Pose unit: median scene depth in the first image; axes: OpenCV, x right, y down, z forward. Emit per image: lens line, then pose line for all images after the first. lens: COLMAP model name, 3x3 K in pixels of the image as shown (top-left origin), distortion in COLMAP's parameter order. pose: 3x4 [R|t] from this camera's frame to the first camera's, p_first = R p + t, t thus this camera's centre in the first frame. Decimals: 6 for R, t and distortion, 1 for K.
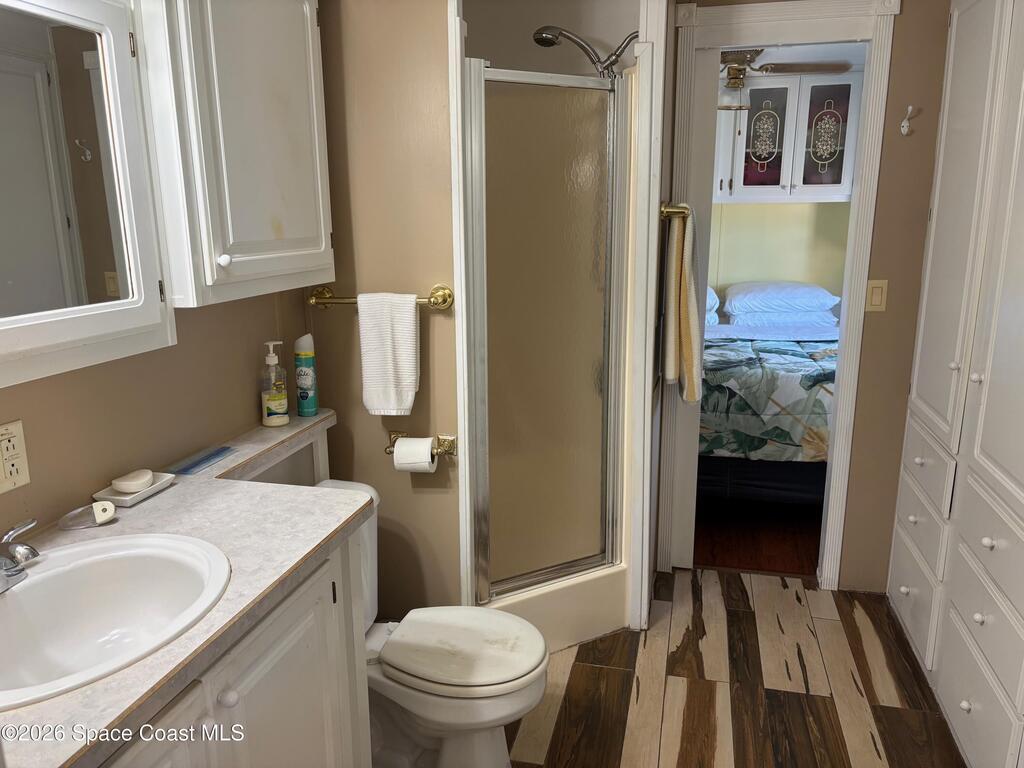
lens RADIAL K [[772.4, 0, 514.0], [0, 772.4, 376.1], [0, 0, 1]] dist [0.052922, -0.051811]
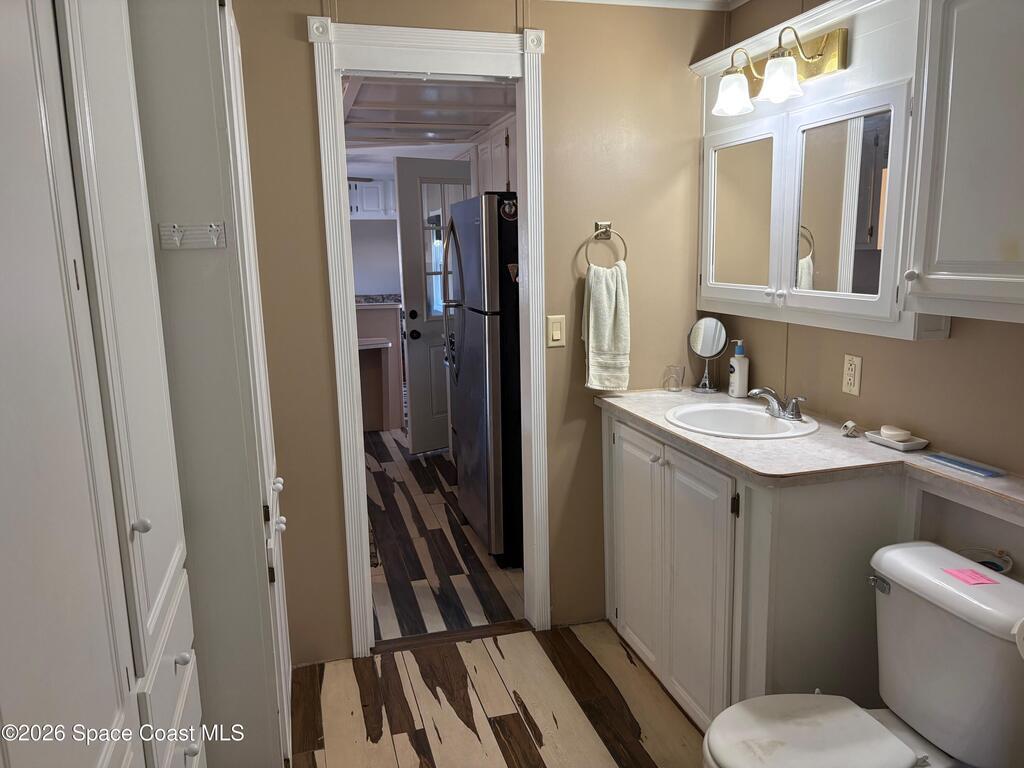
lens RADIAL K [[772.4, 0, 511.7], [0, 772.4, 384.5], [0, 0, 1]] dist [0.052922, -0.051811]
pose [[-0.865952, 0.116523, -0.486364, 0.320533], [-0.076397, 0.930248, 0.358891, -0.165834], [0.494258, 0.347939, -0.796647, 0.763868]]
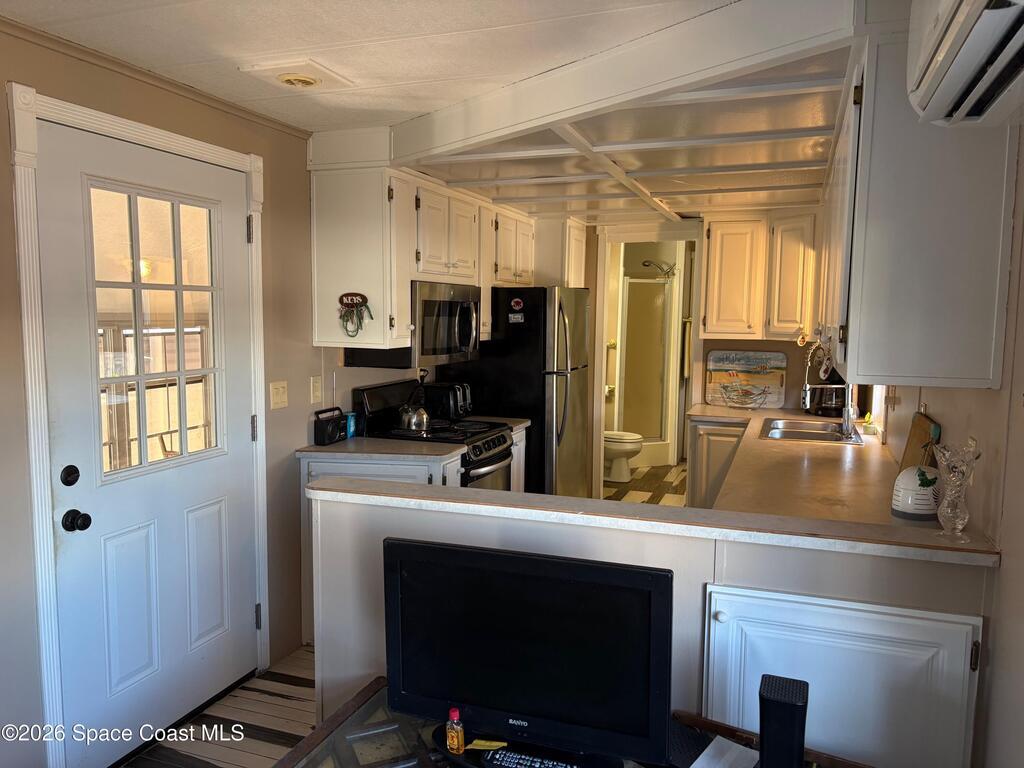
lens RADIAL K [[772.4, 0, 513.0], [0, 772.4, 391.8], [0, 0, 1]] dist [0.052922, -0.051811]
pose [[0.993283, 0.036164, -0.109913, -0.148242], [-0.049033, 0.991952, -0.116736, 0.519810], [0.104807, 0.121341, 0.987062, -2.344221]]
